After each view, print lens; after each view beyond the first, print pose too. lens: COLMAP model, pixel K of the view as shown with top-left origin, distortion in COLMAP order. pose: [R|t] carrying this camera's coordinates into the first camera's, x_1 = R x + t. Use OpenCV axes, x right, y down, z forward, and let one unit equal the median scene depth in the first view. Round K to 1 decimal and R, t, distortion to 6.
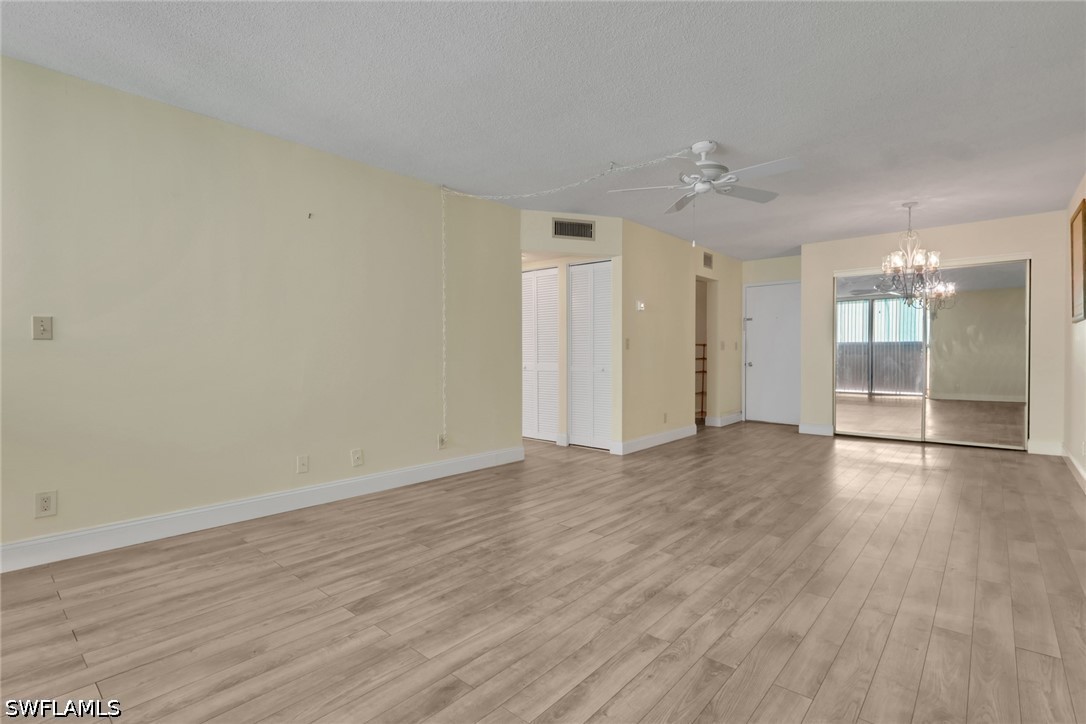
lens RADIAL K [[511.2, 0, 543.0], [0, 511.2, 362.0], [0, 0, 1]] dist [0.001769, 0.000571]
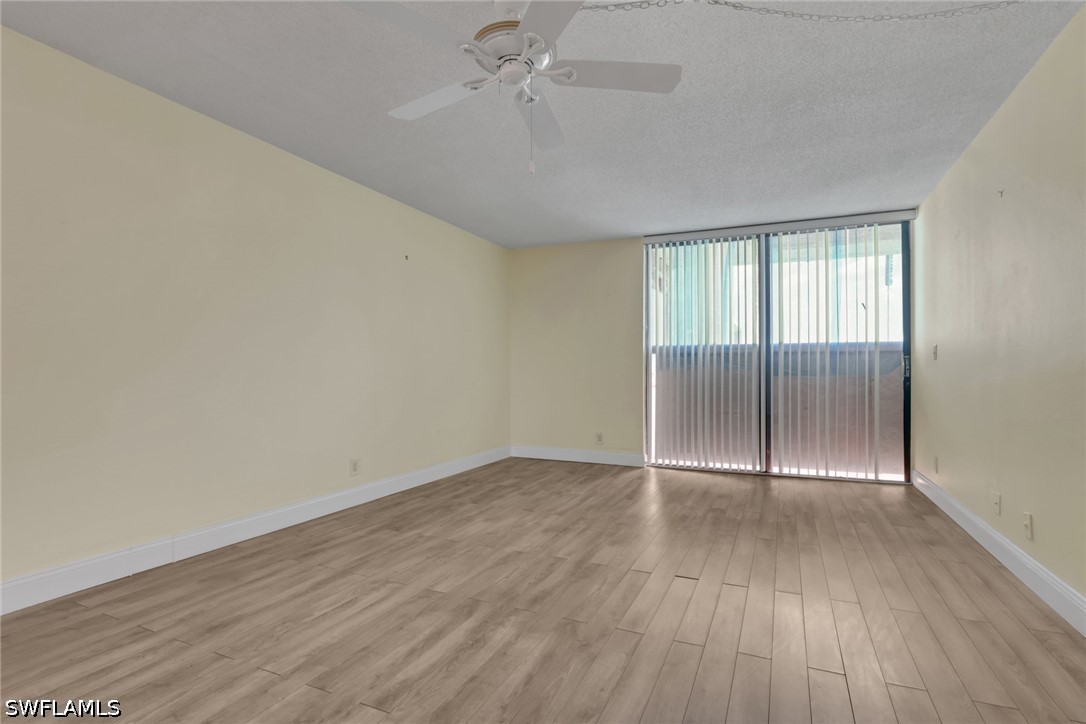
lens RADIAL K [[522.5, 0, 561.8], [0, 522.5, 363.1], [0, 0, 1]] dist [0.002929, 0.000564]
pose [[-0.951408, -0.004573, -0.307901, 0.475870], [-0.004767, 0.999989, -0.000123, -0.021342], [0.307898, 0.001351, -0.951419, 1.683163]]
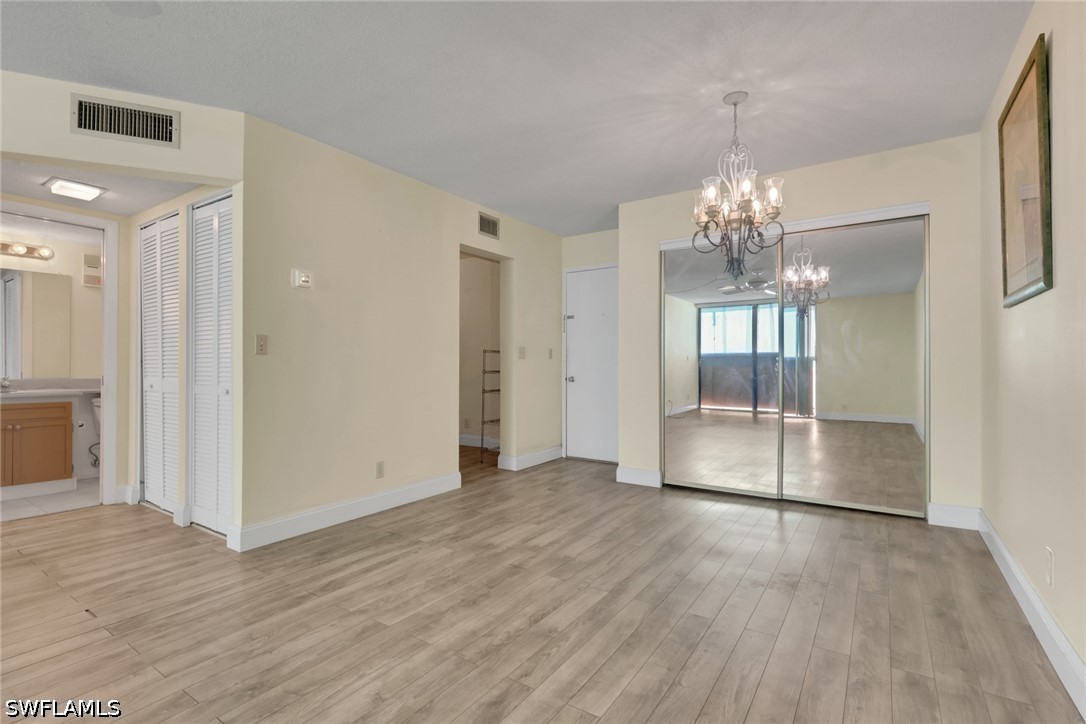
lens RADIAL K [[505.1, 0, 529.0], [0, 505.1, 365.1], [0, 0, 1]] dist [0.000043, 0.000111]
pose [[0.994149, 0.003309, 0.107971, 0.652896], [-0.001328, 0.999830, -0.018407, -0.006149], [-0.108013, 0.018155, 0.993984, 0.722070]]
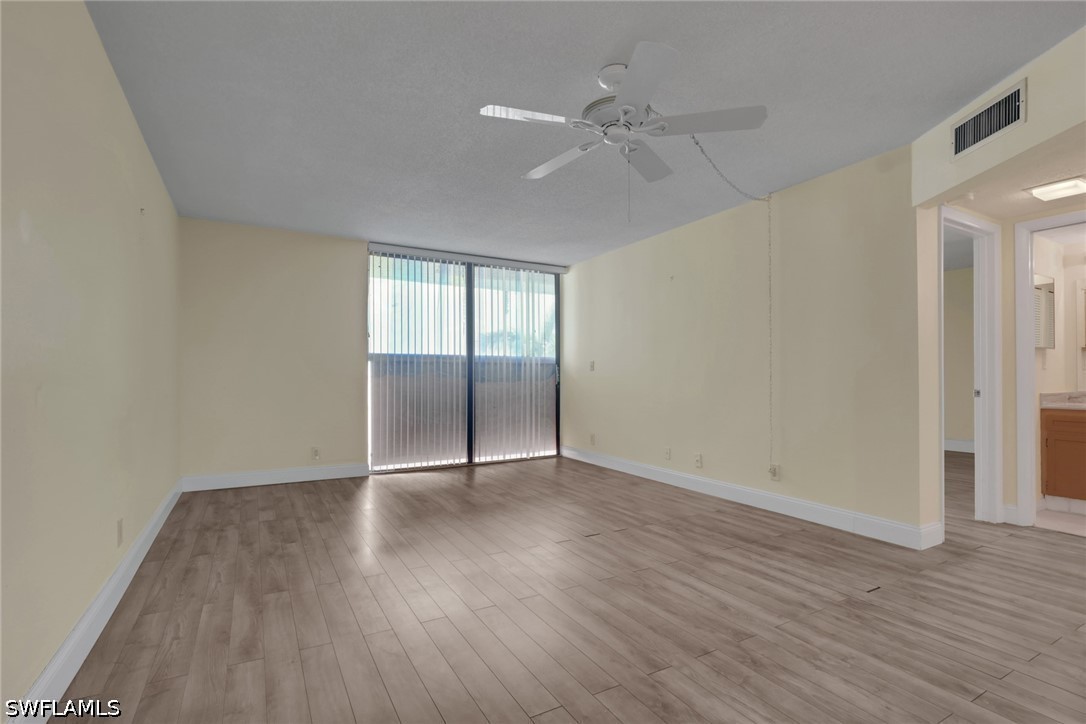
lens RADIAL K [[509.4, 0, 546.9], [0, 509.4, 379.1], [0, 0, 1]] dist [0.000793, 0.000209]
pose [[-0.323214, 0.004403, -0.946316, 1.059457], [-0.013108, 0.999872, 0.009129, -0.017944], [0.946235, 0.015355, -0.323115, 1.215662]]
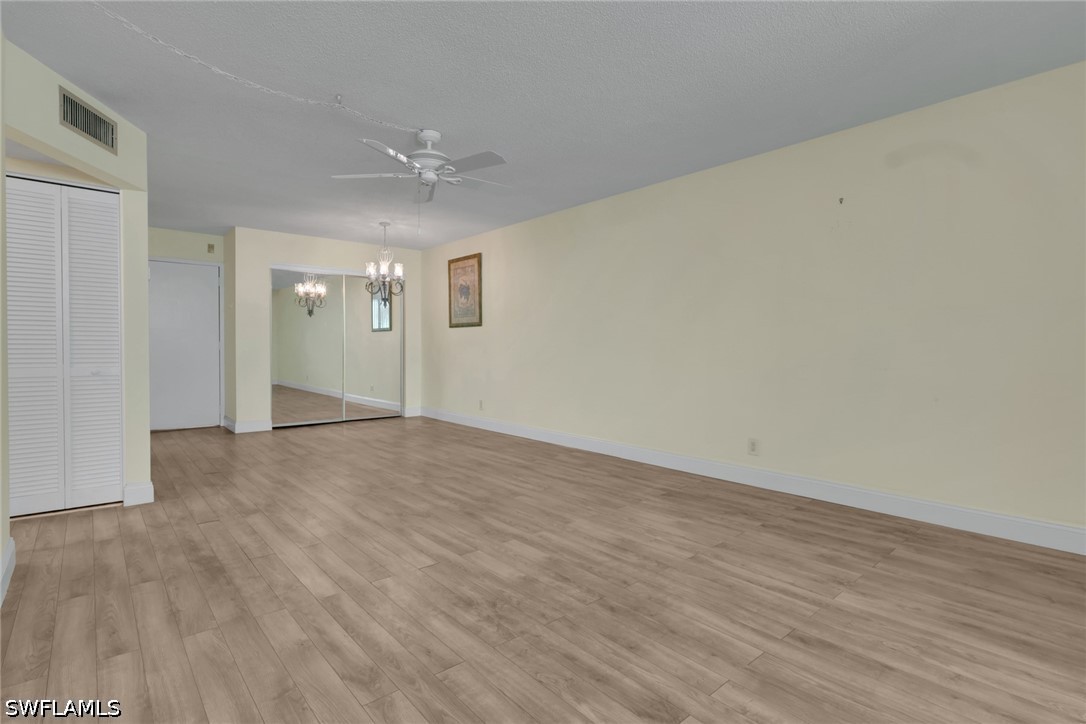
lens RADIAL K [[524.9, 0, 536.3], [0, 524.9, 354.6], [0, 0, 1]] dist [-0.002773, -0.000205]
pose [[0.149845, -0.011032, 0.988648, -0.701871], [0.011339, 0.999891, 0.009439, -0.007701], [-0.988644, 0.009796, 0.149954, 0.694618]]
